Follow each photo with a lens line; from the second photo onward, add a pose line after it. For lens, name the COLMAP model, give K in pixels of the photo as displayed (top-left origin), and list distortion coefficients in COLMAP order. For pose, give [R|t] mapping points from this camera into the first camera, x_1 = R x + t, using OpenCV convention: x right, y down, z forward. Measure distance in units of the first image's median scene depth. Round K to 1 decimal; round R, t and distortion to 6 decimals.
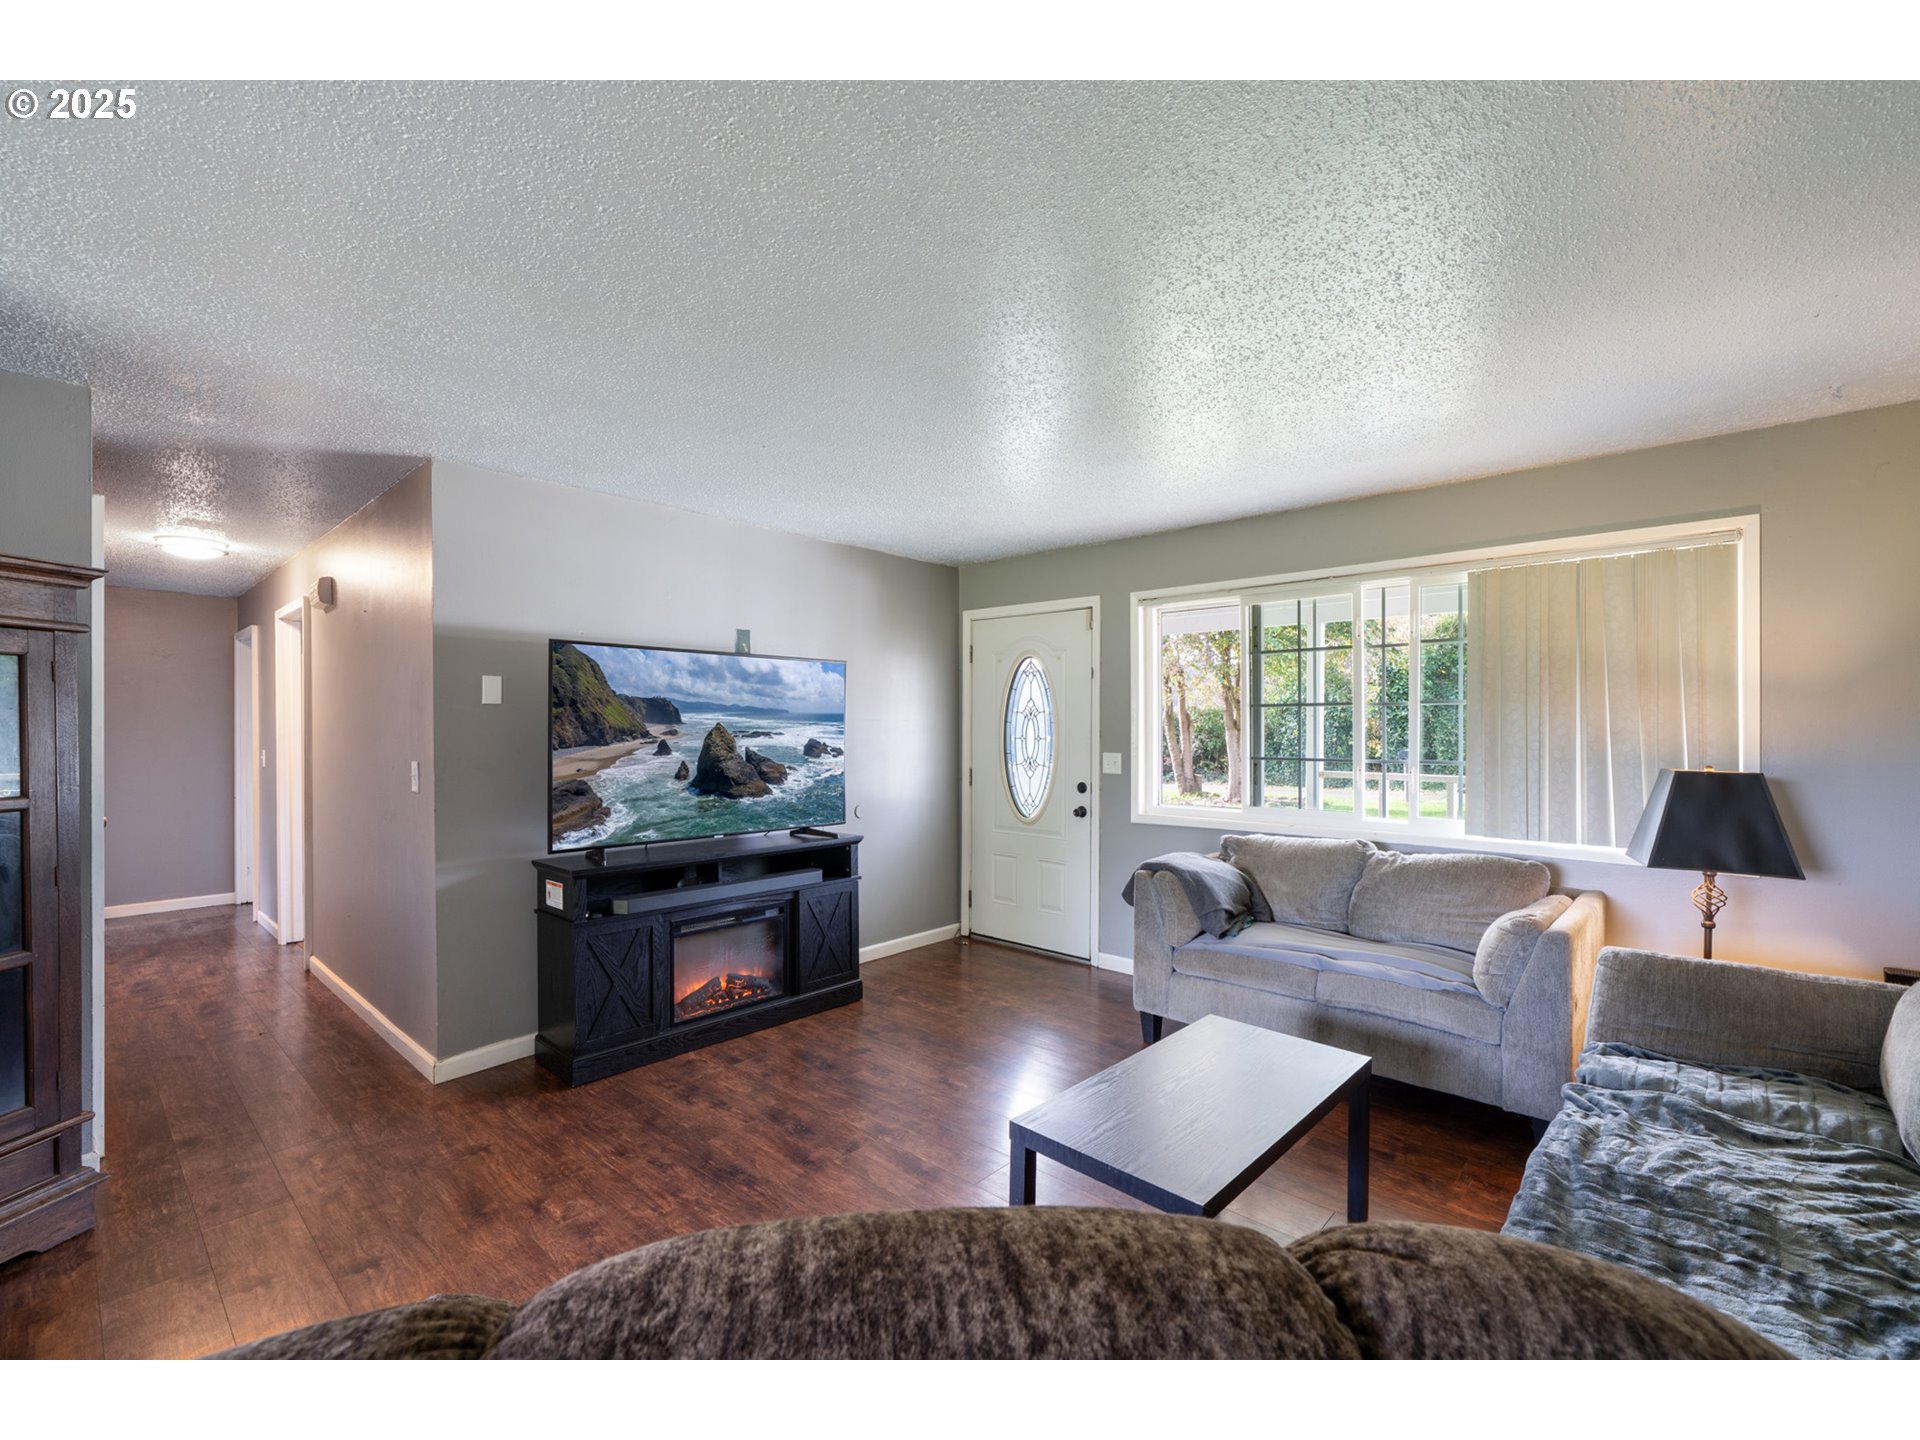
lens RADIAL K [[860.6, 0, 965.9], [0, 860.6, 730.9], [0, 0, 1]] dist [0.000363, 0.000107]
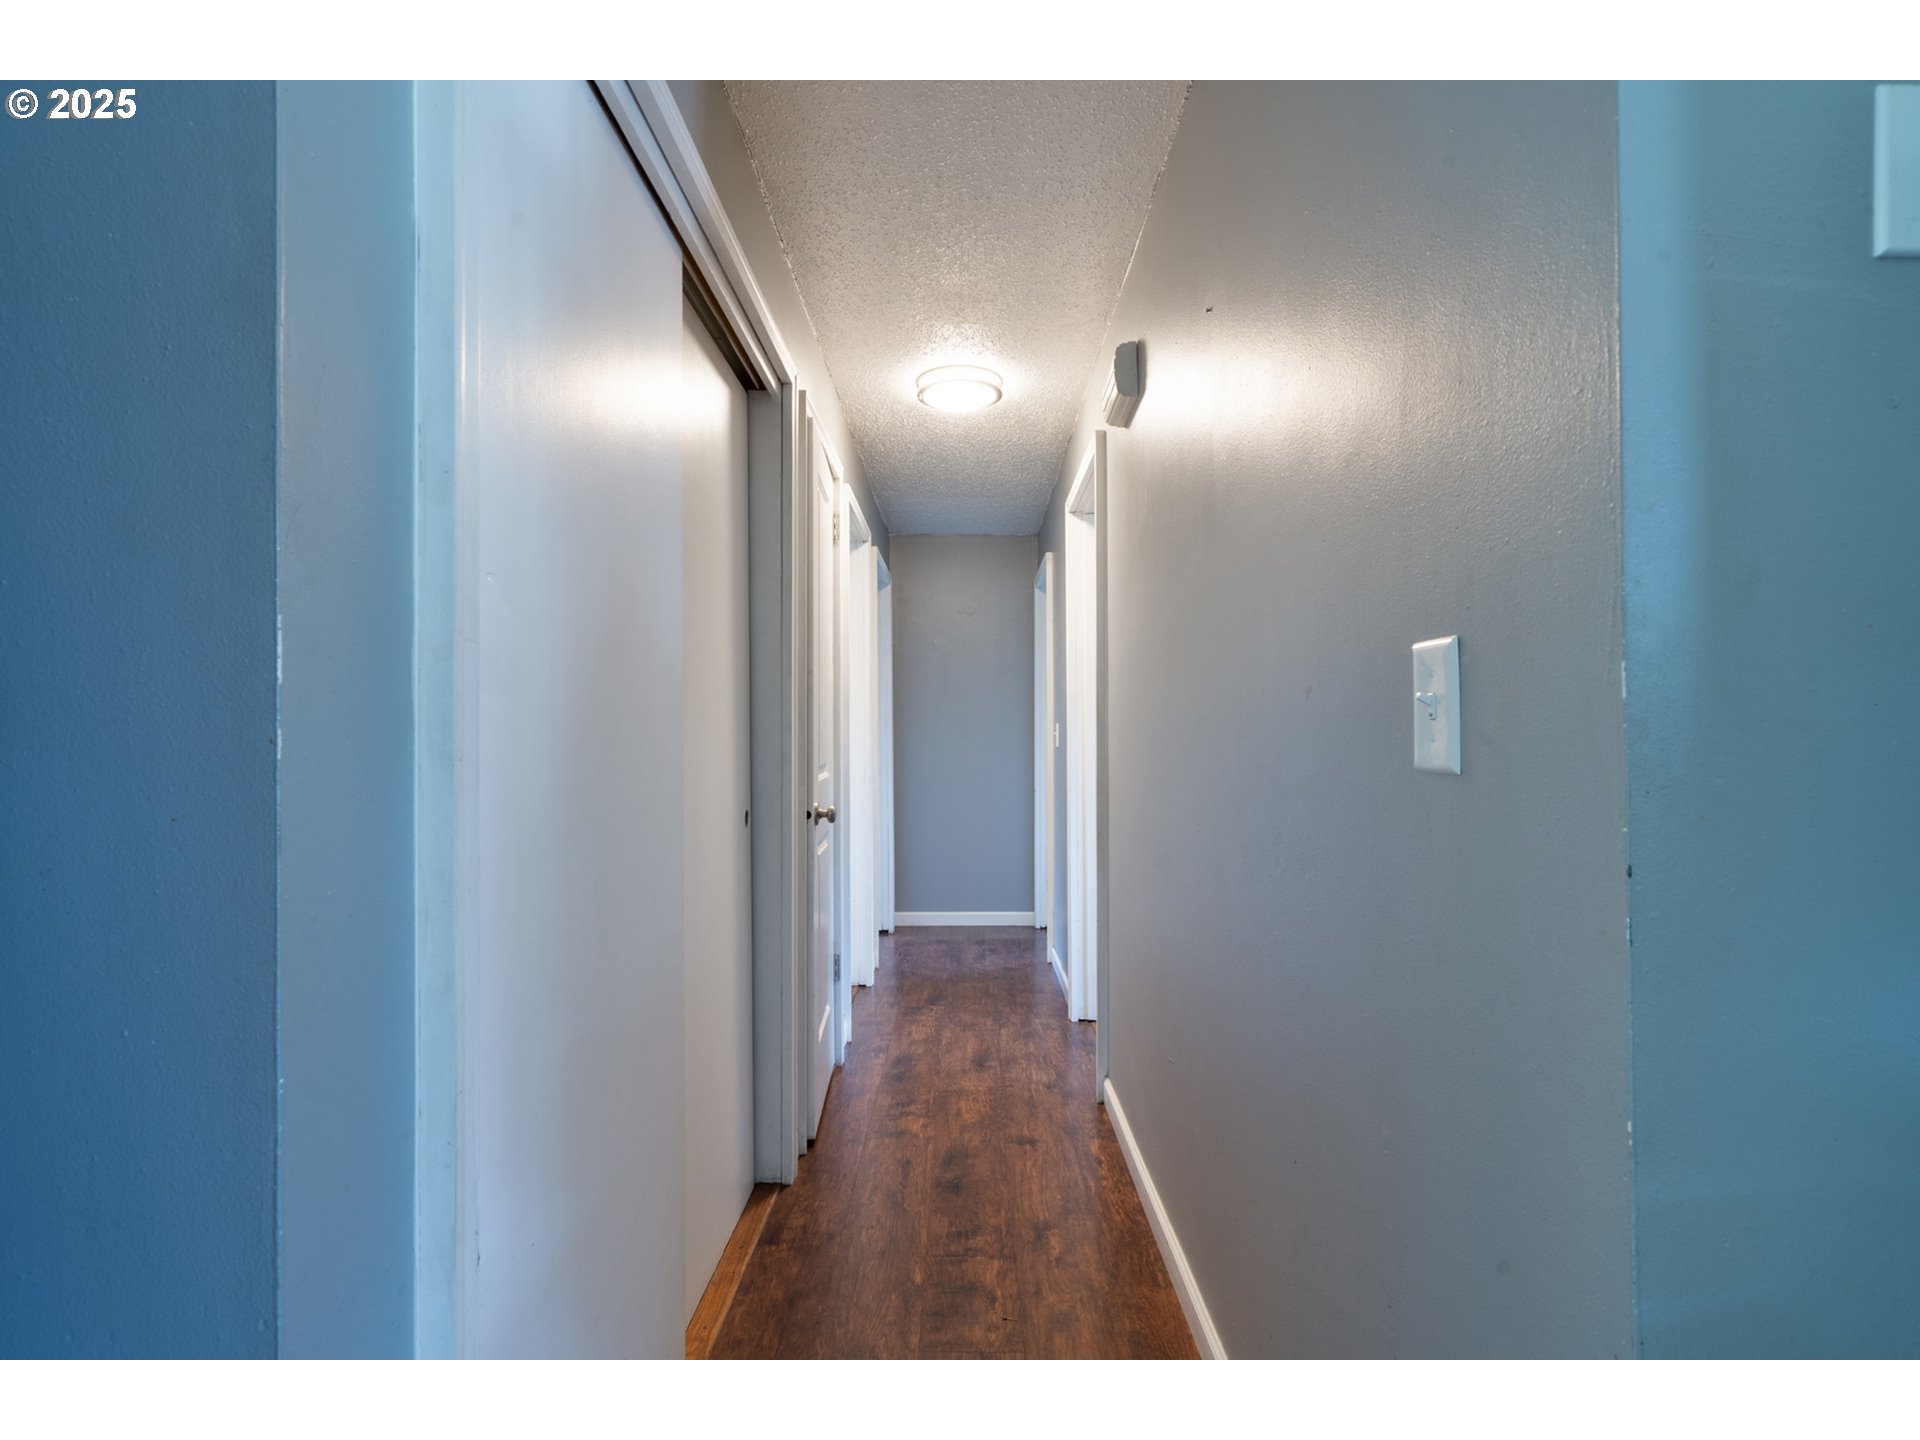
lens RADIAL K [[860.6, 0, 965.9], [0, 860.6, 730.9], [0, 0, 1]] dist [0.000363, 0.000107]
pose [[0.681679, -0.010367, -0.731578, -0.365569], [-0.010622, 0.999654, -0.024064, 0.045434], [0.731574, 0.024175, 0.681333, 0.485505]]
